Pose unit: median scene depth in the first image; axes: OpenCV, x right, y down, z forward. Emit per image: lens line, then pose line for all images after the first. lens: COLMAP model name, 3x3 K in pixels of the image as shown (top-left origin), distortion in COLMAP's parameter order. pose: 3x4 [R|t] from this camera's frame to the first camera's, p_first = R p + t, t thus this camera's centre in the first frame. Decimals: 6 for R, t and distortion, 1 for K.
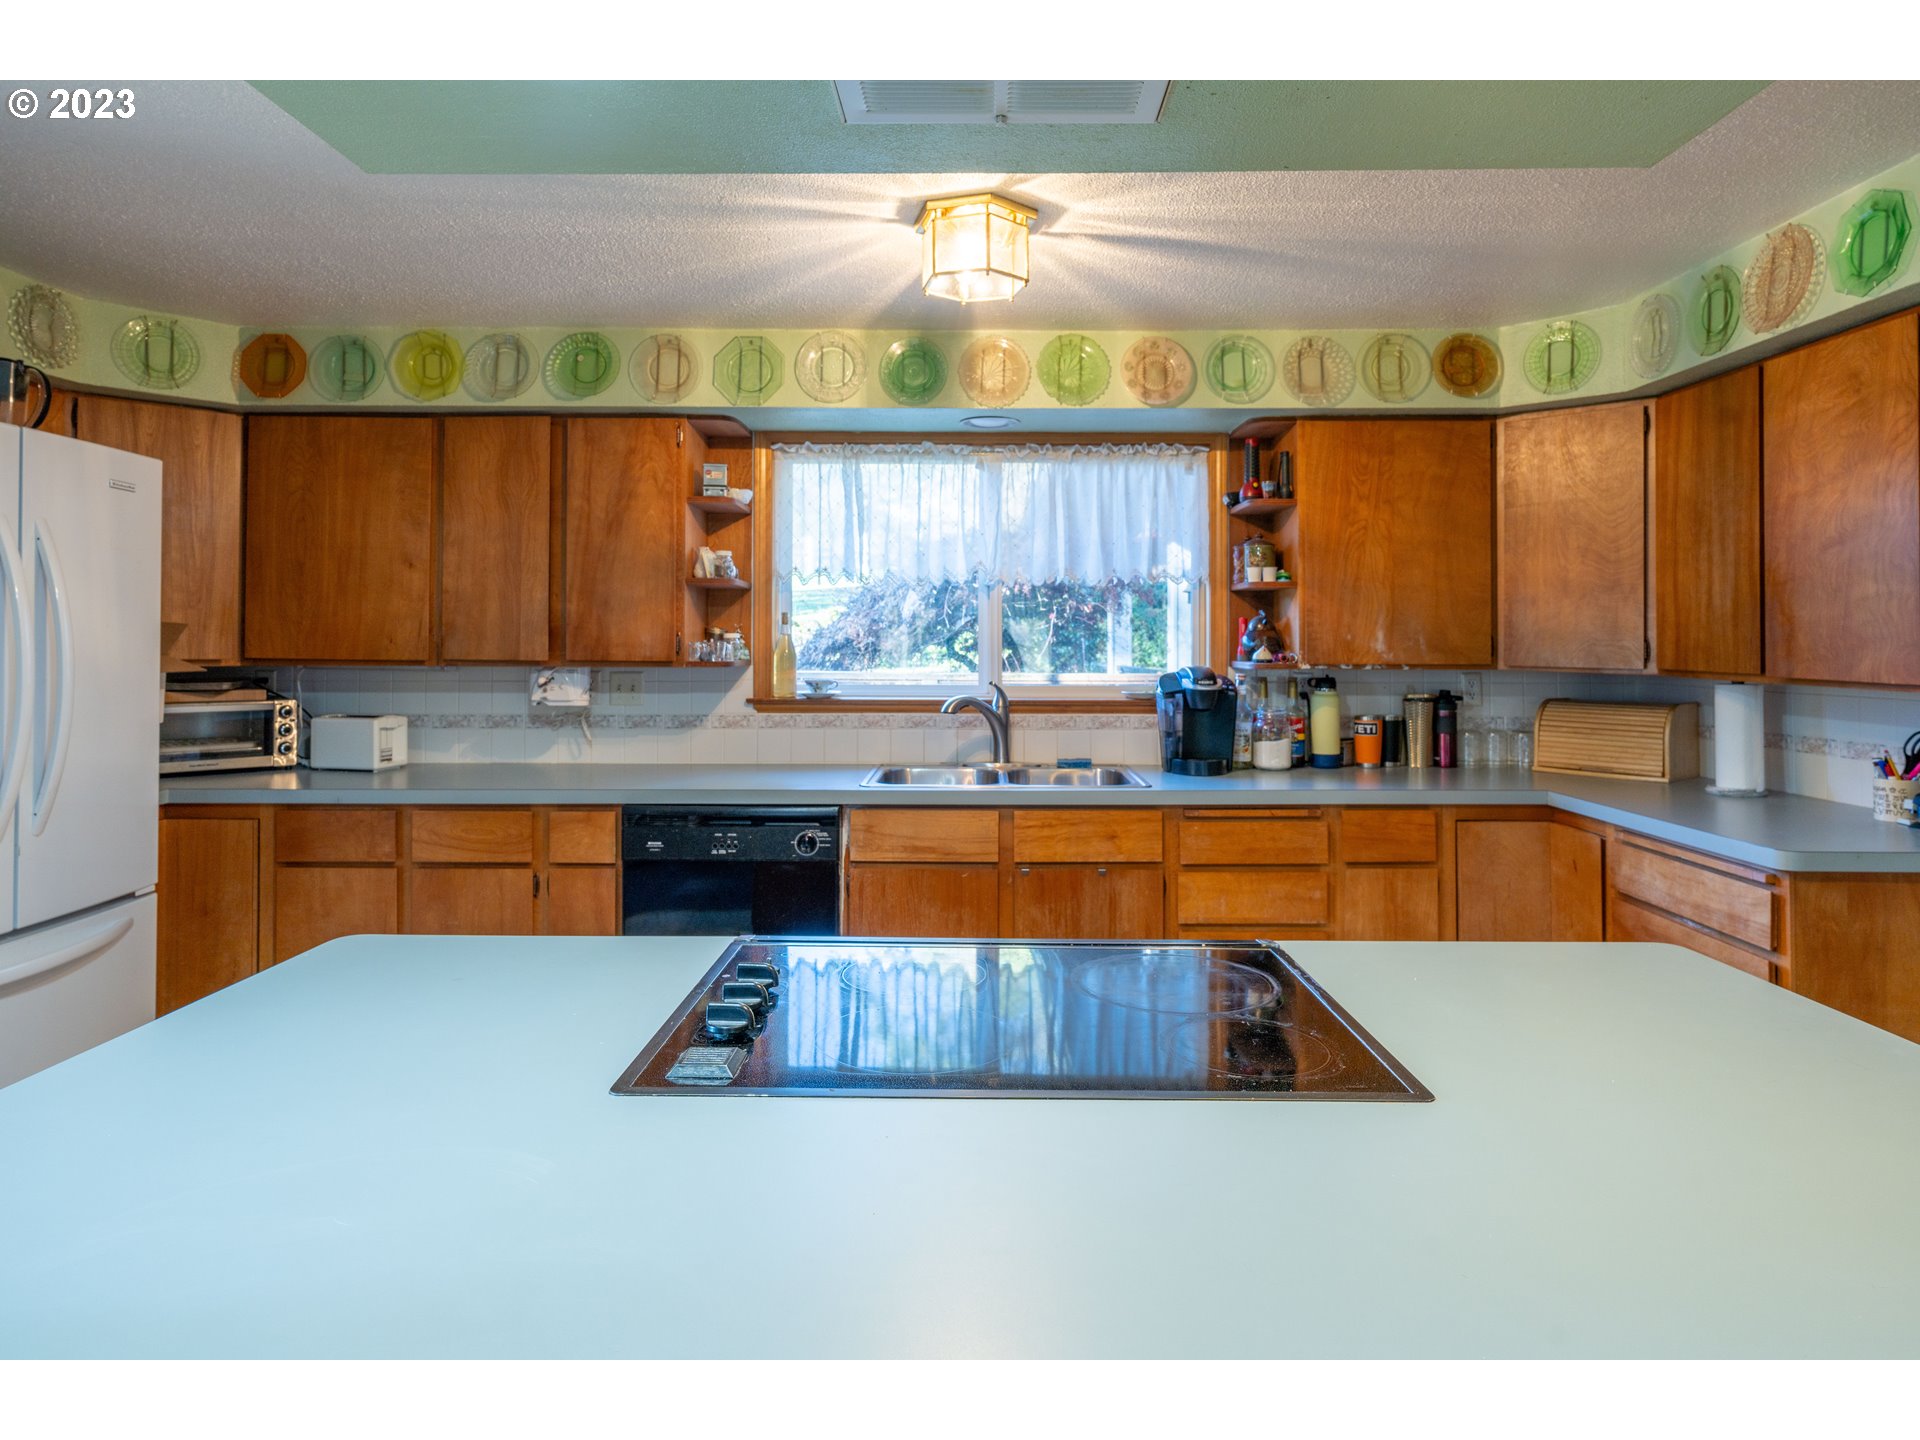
lens RADIAL K [[1106.8, 0, 972.2], [0, 1106.8, 628.4], [0, 0, 1]] dist [-0.002715, 0.000336]
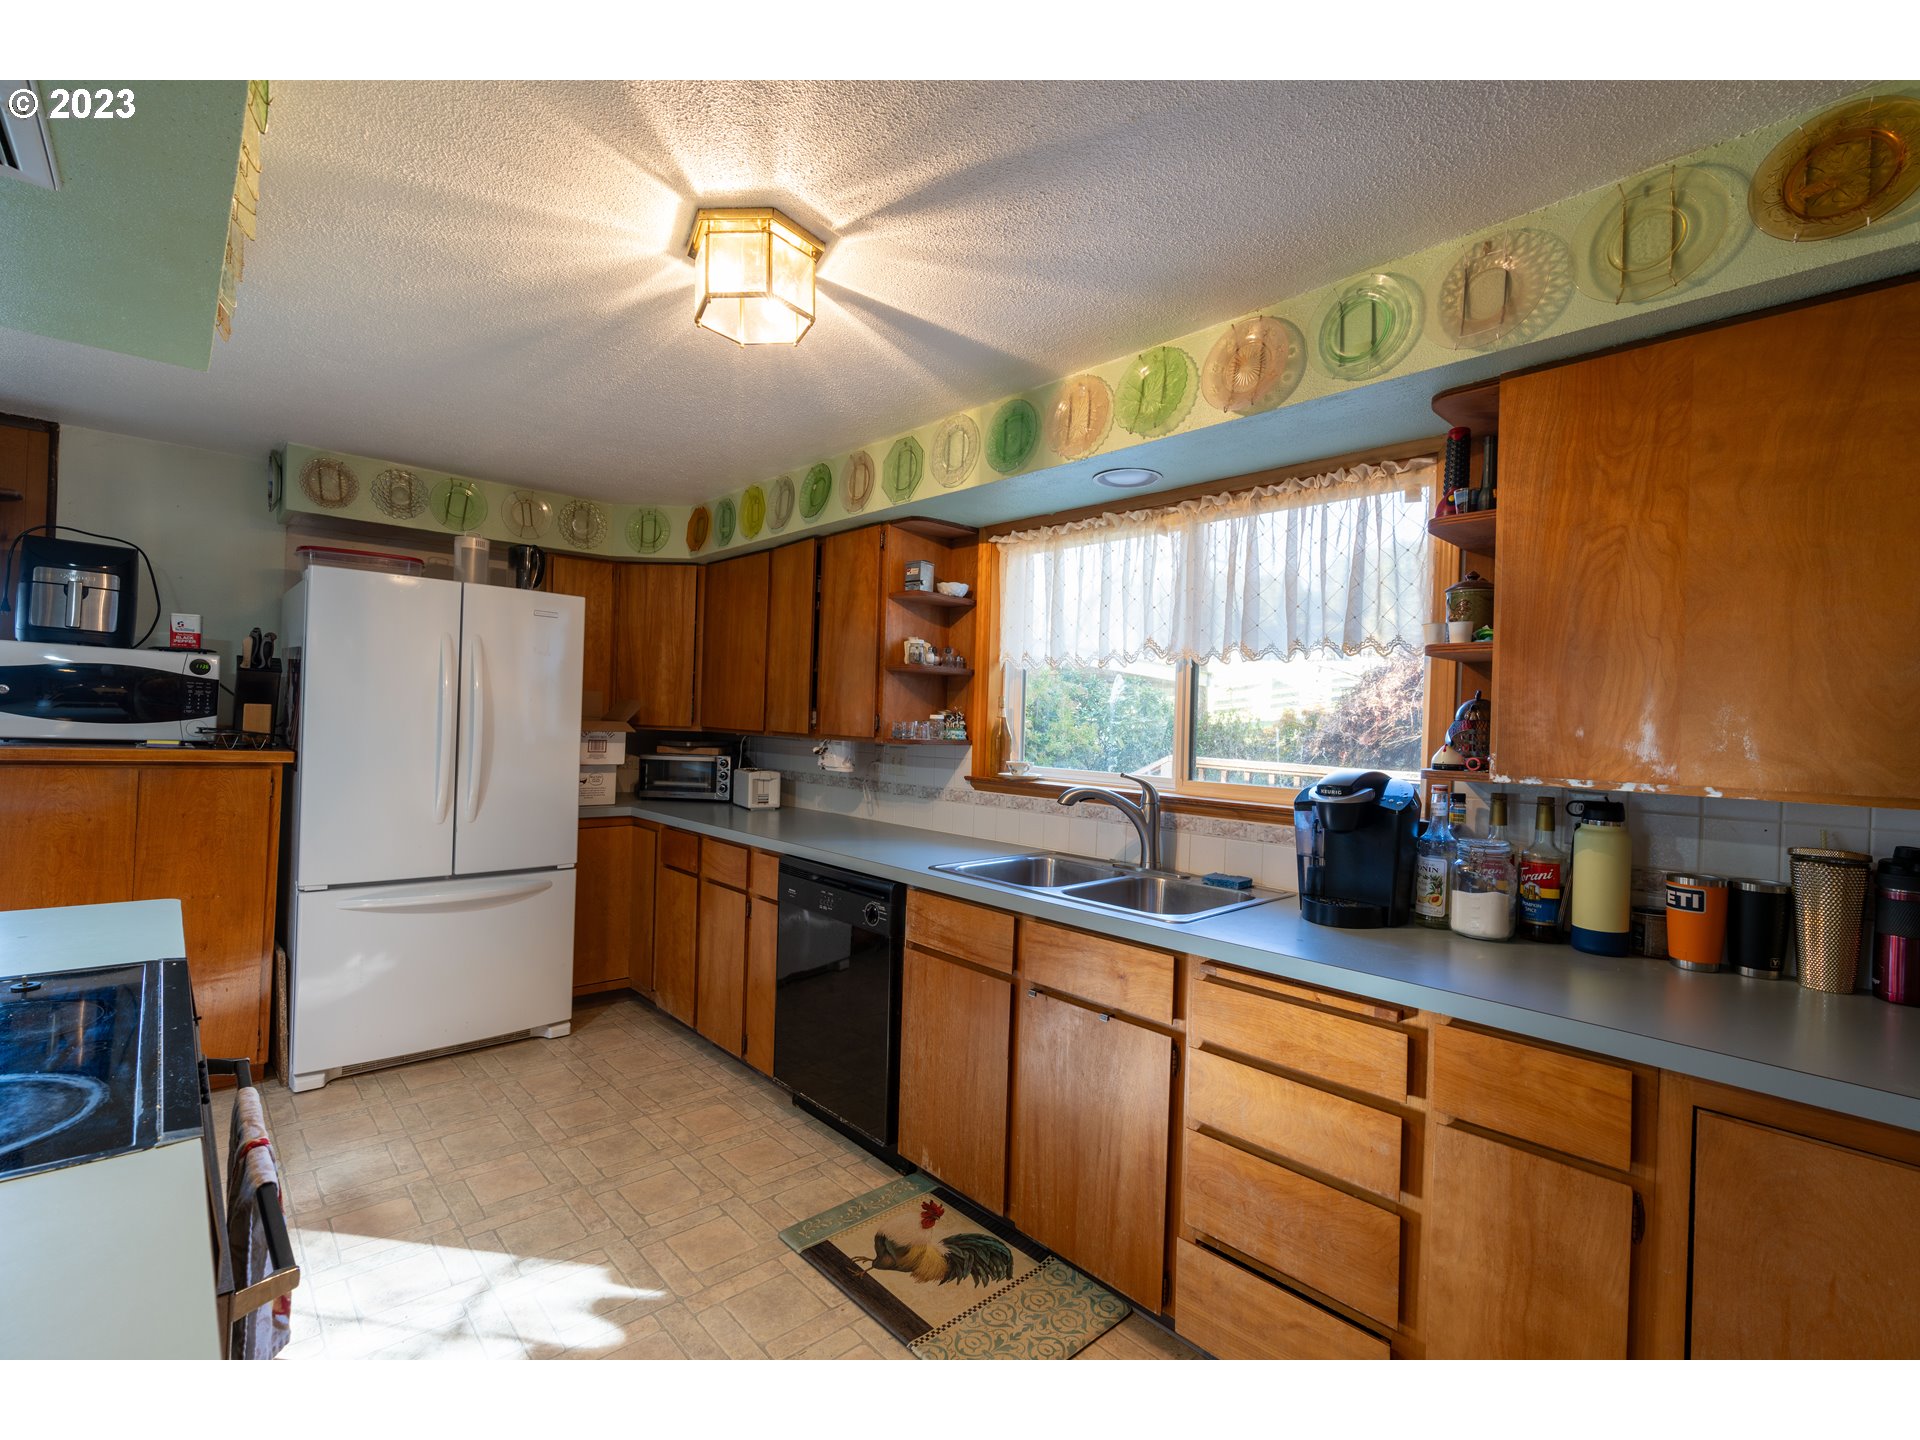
lens RADIAL K [[864.2, 0, 960.9], [0, 864.2, 723.9], [0, 0, 1]] dist [-0.004950, 0.000550]
pose [[0.679333, 0.020000, -0.733558, 0.450824], [-0.021842, 0.999737, 0.007030, 0.007091], [0.733505, 0.011246, 0.679590, 0.456045]]
